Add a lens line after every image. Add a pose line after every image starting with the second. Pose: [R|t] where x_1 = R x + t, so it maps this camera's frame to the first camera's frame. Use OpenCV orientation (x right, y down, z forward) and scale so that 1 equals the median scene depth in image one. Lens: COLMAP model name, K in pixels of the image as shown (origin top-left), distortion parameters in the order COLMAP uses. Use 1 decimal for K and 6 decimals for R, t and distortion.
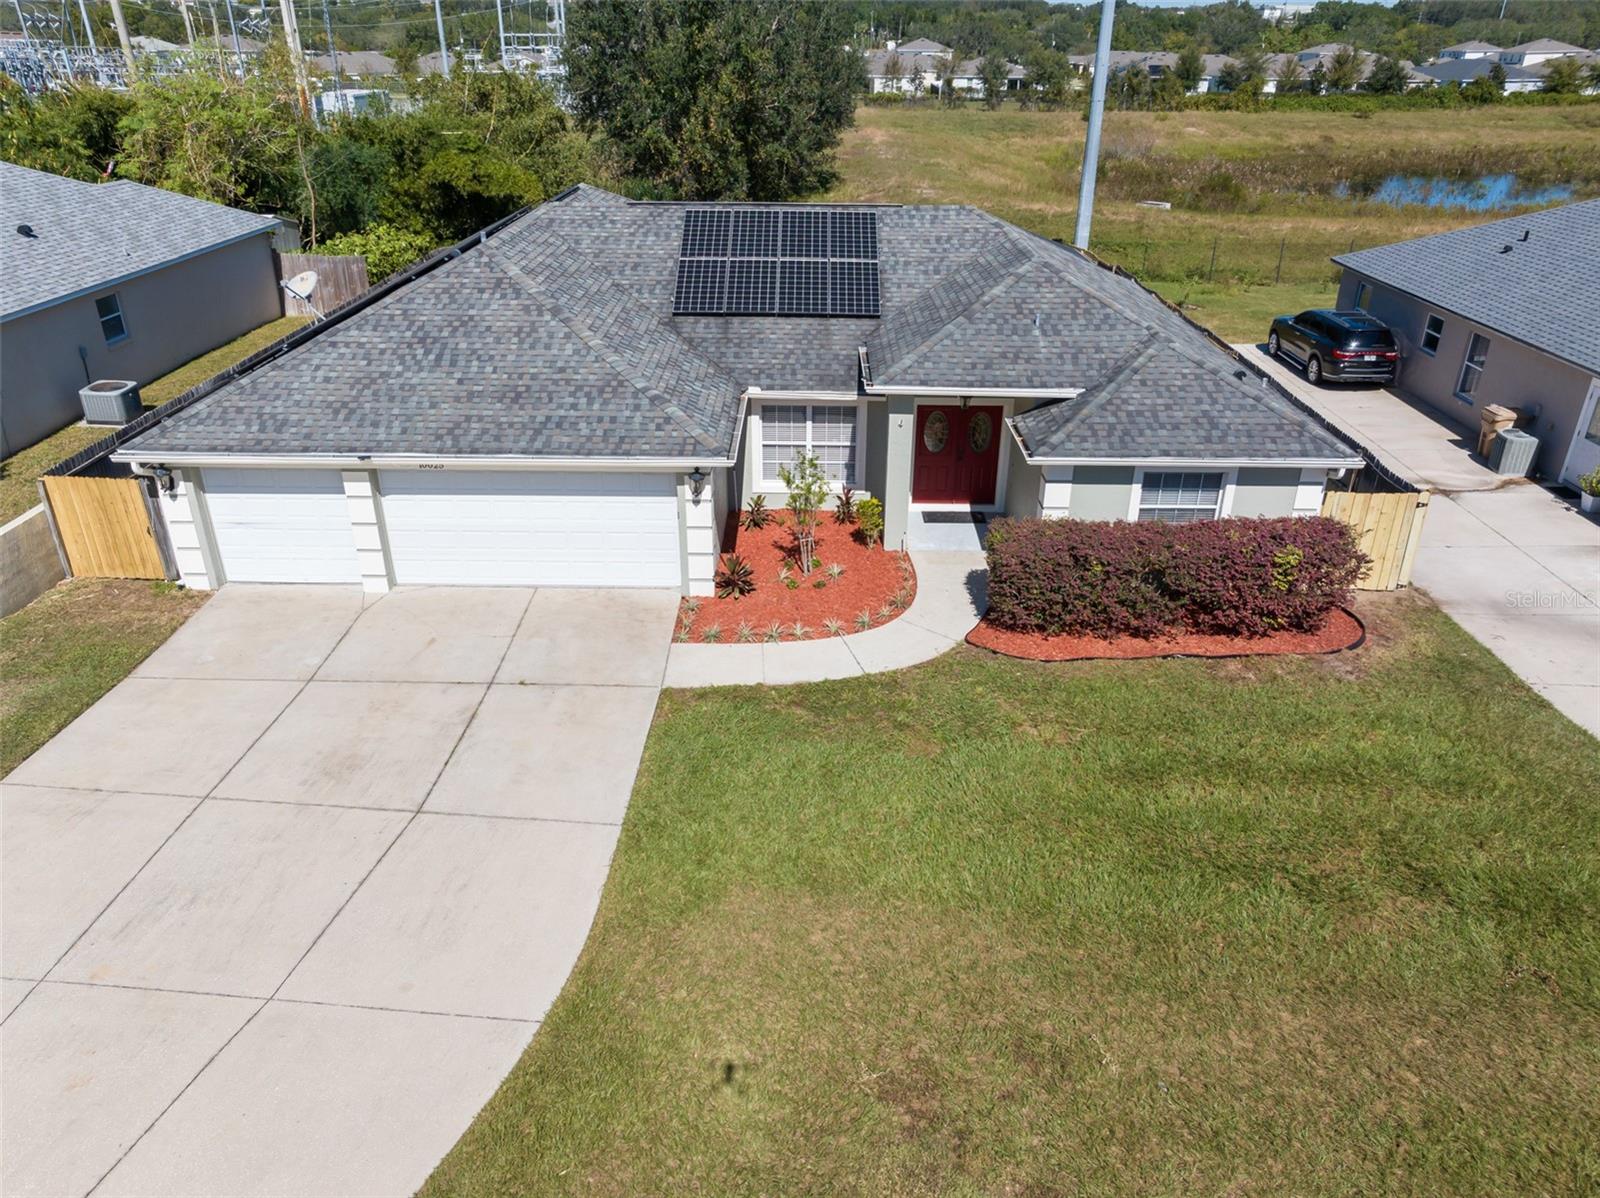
lens RADIAL K [[1114.6, 0, 800.0], [0, 1114.6, 599.0], [0, 0, 1]] dist [0.004353, -0.005445]
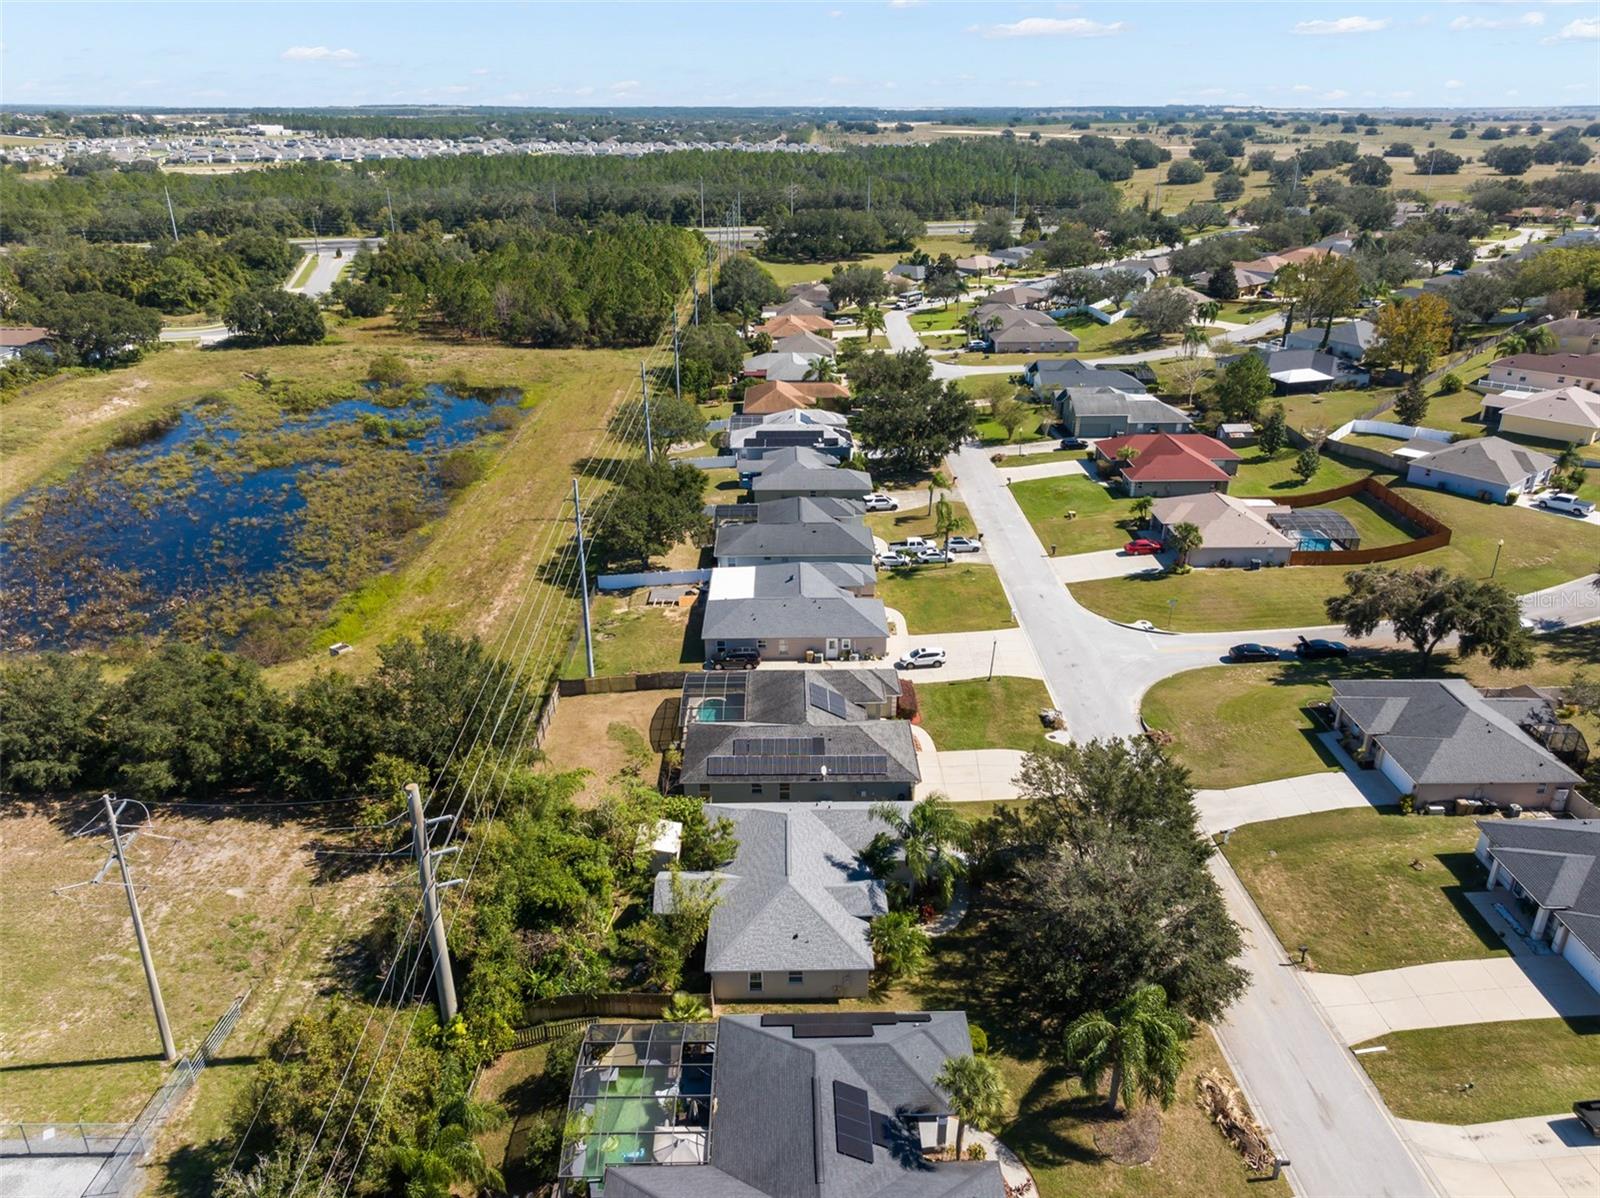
lens RADIAL K [[1114.6, 0, 800.0], [0, 1114.6, 599.0], [0, 0, 1]] dist [0.004353, -0.005445]
pose [[-0.021504, -0.408619, 0.912452, -3.521003], [0.455351, 0.808502, 0.372799, -2.108413], [-0.890052, 0.423503, 0.168679, 0.176496]]
